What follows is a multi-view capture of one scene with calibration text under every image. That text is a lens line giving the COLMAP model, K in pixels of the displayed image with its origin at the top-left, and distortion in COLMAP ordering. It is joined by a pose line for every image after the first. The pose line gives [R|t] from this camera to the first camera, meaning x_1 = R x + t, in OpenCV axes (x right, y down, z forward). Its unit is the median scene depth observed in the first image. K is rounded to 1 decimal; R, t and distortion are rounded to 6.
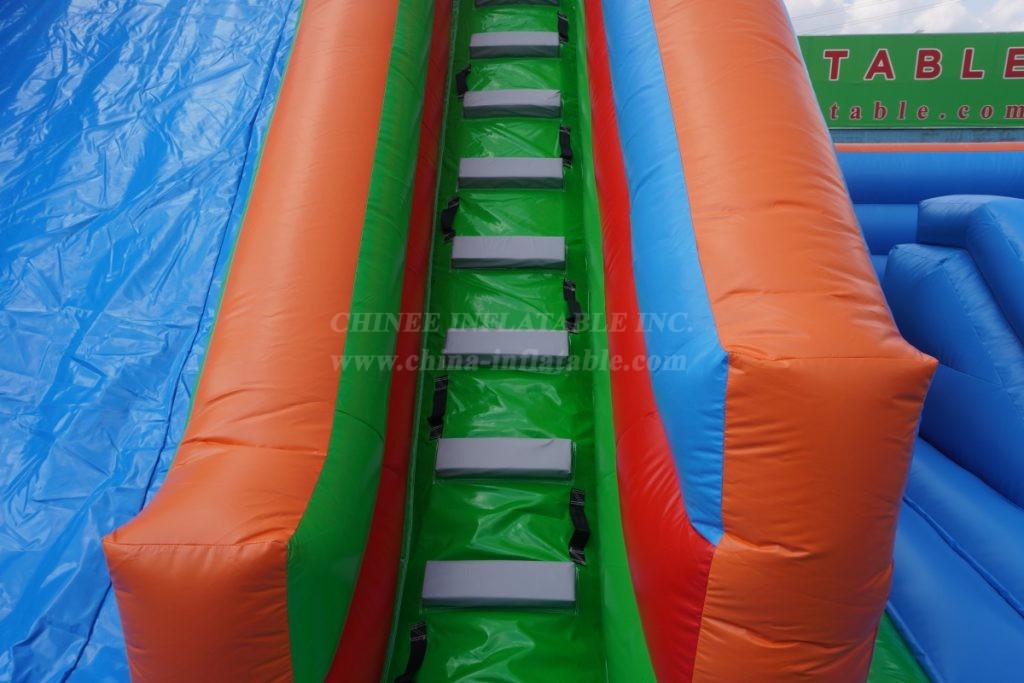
lens RADIAL K [[697.4, 0, 511.8], [0, 697.4, 342.3], [0, 0, 1]] dist [0.000367, 0.001617]
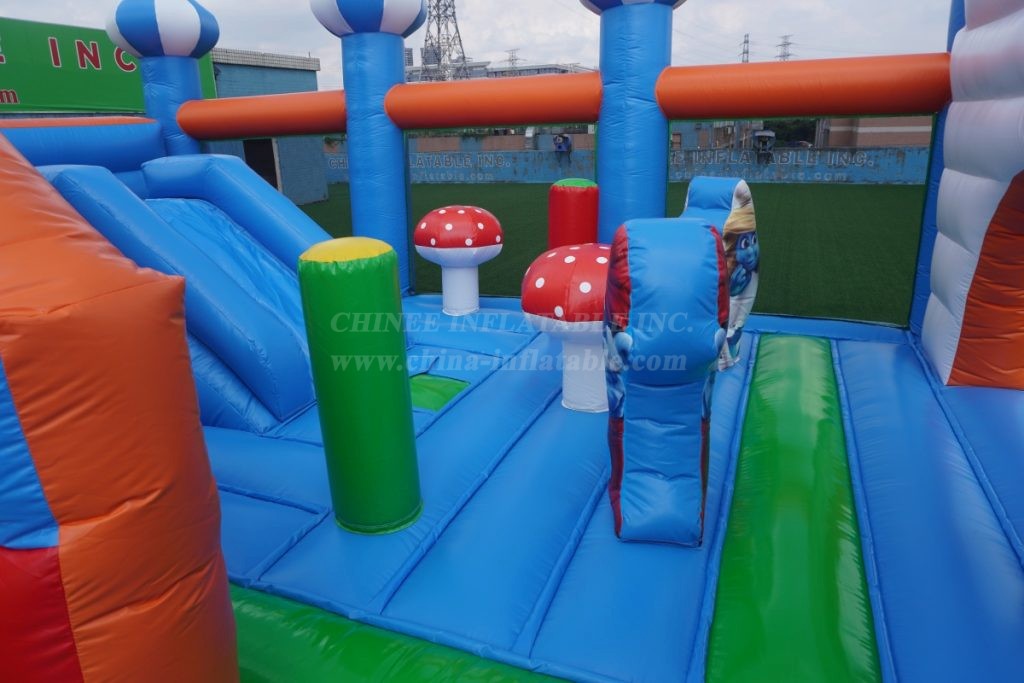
lens RADIAL K [[697.4, 0, 510.8], [0, 697.4, 337.4], [0, 0, 1]] dist [0.000367, 0.001617]
pose [[0.320957, -0.277799, 0.905436, -0.227162], [0.283429, 0.940375, 0.188049, 0.051386], [-0.903689, 0.196271, 0.380557, 0.130039]]
